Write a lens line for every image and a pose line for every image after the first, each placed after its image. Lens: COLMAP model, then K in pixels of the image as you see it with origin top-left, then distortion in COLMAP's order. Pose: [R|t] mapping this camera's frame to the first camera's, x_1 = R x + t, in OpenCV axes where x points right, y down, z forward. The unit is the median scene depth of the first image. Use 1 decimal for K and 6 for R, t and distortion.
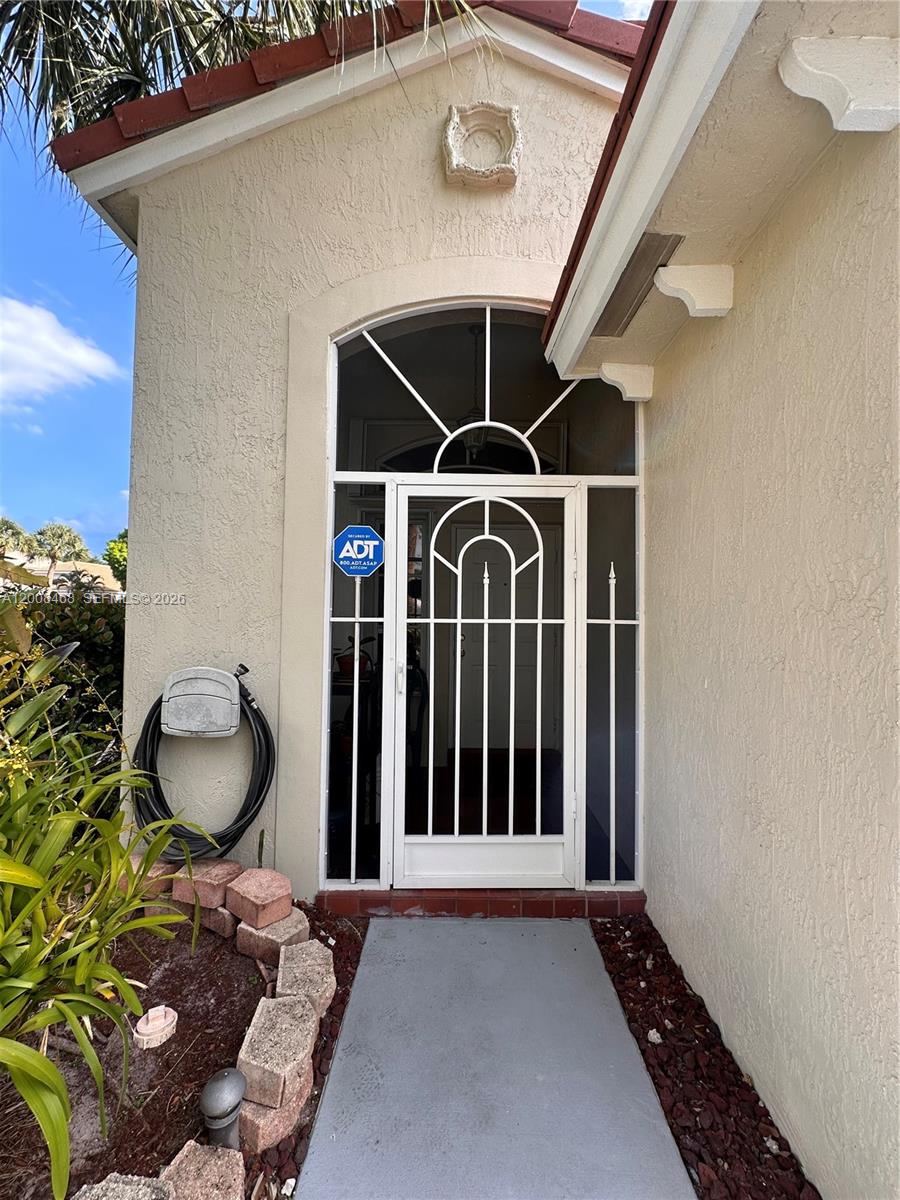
lens RADIAL K [[469.1, 0, 450.0], [0, 469.1, 600.0], [0, 0, 1]] dist [0.000111, 0.000035]
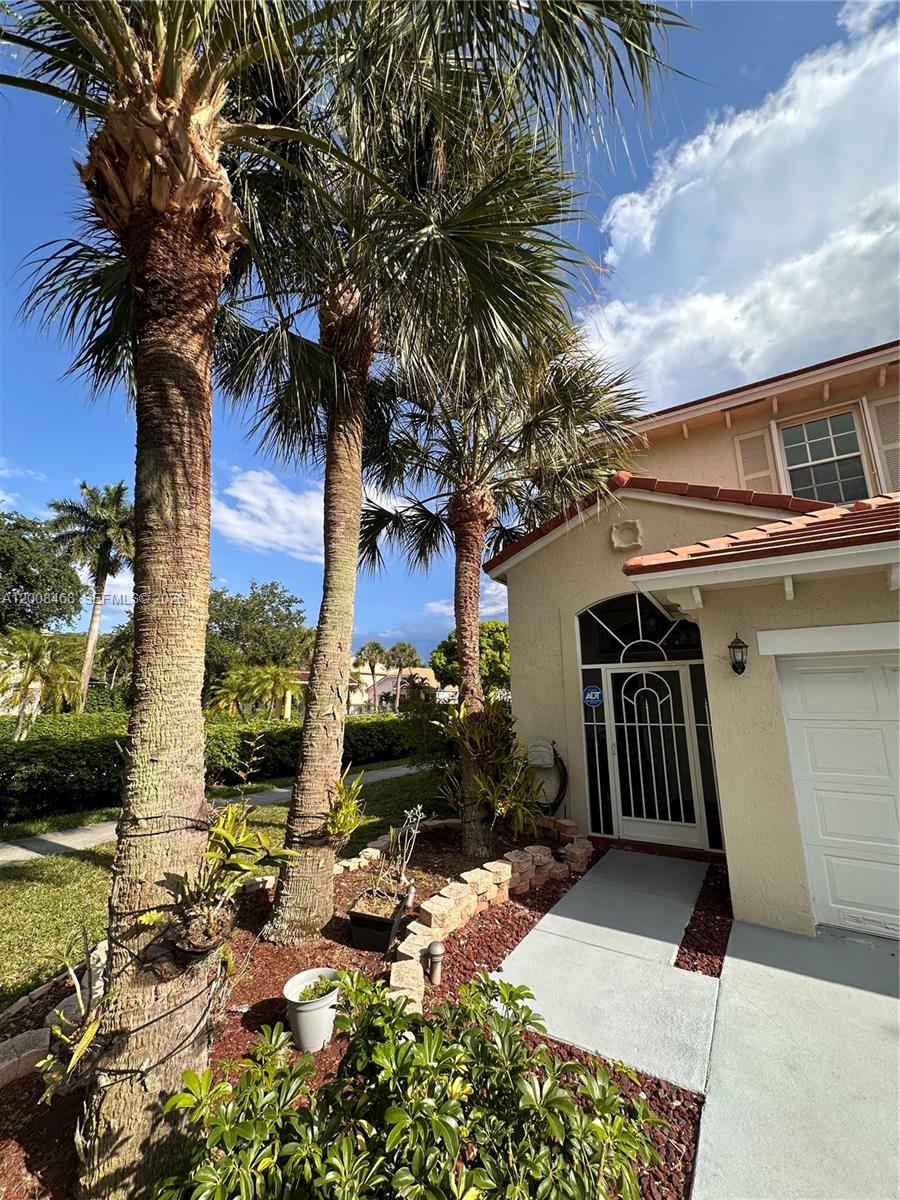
lens RADIAL K [[469.1, 0, 450.0], [0, 469.1, 600.0], [0, 0, 1]] dist [0.000111, 0.000035]
pose [[0.839456, -0.132698, -0.526978, 0.569592], [0.032699, 0.980305, -0.194762, -0.145046], [0.542444, 0.146262, 0.827262, -1.619778]]
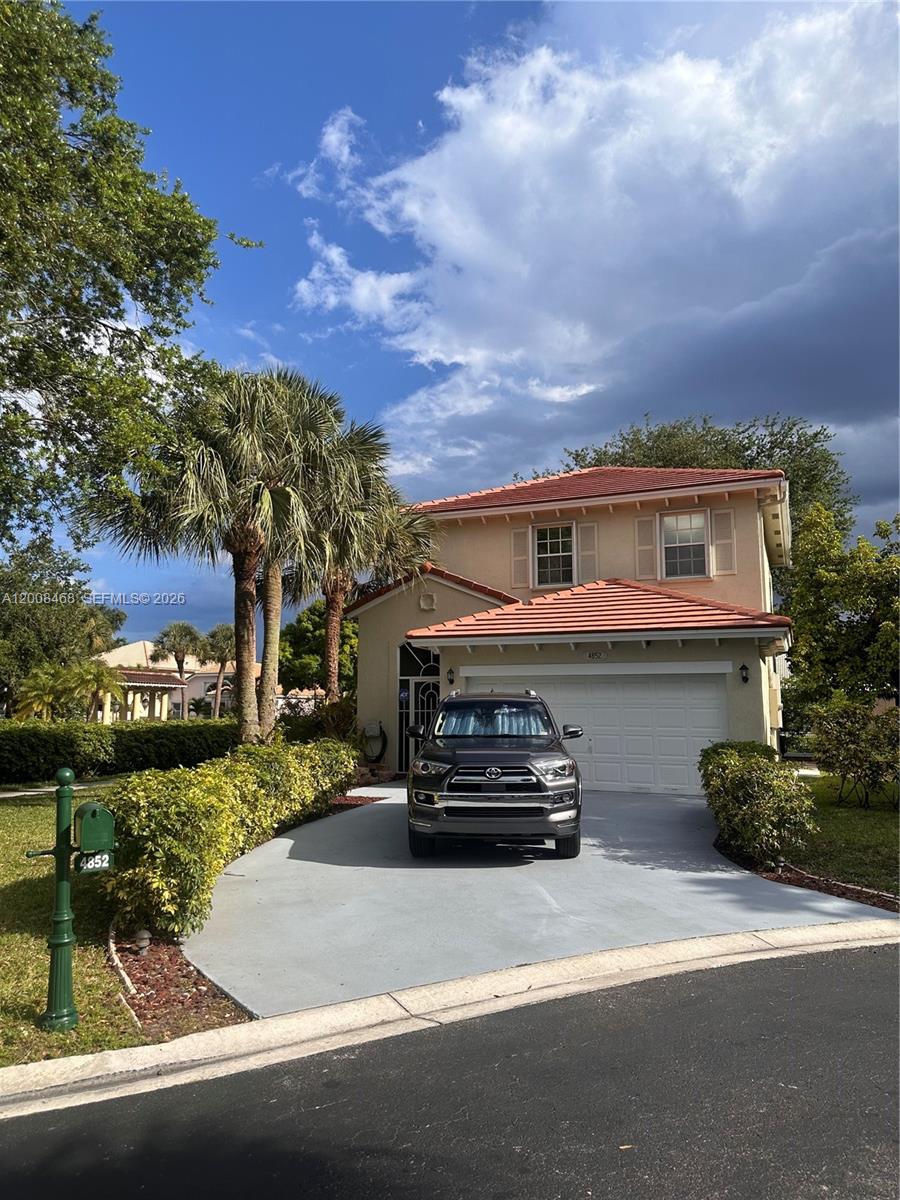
lens RADIAL K [[847.1, 0, 450.0], [0, 847.1, 600.0], [0, 0, 1]] dist [0.093157, 0.000468]
pose [[0.946203, -0.062903, -0.317400, 2.794987], [0.033008, 0.994569, -0.098707, -0.191262], [0.321885, 0.082920, 0.943141, -6.444462]]
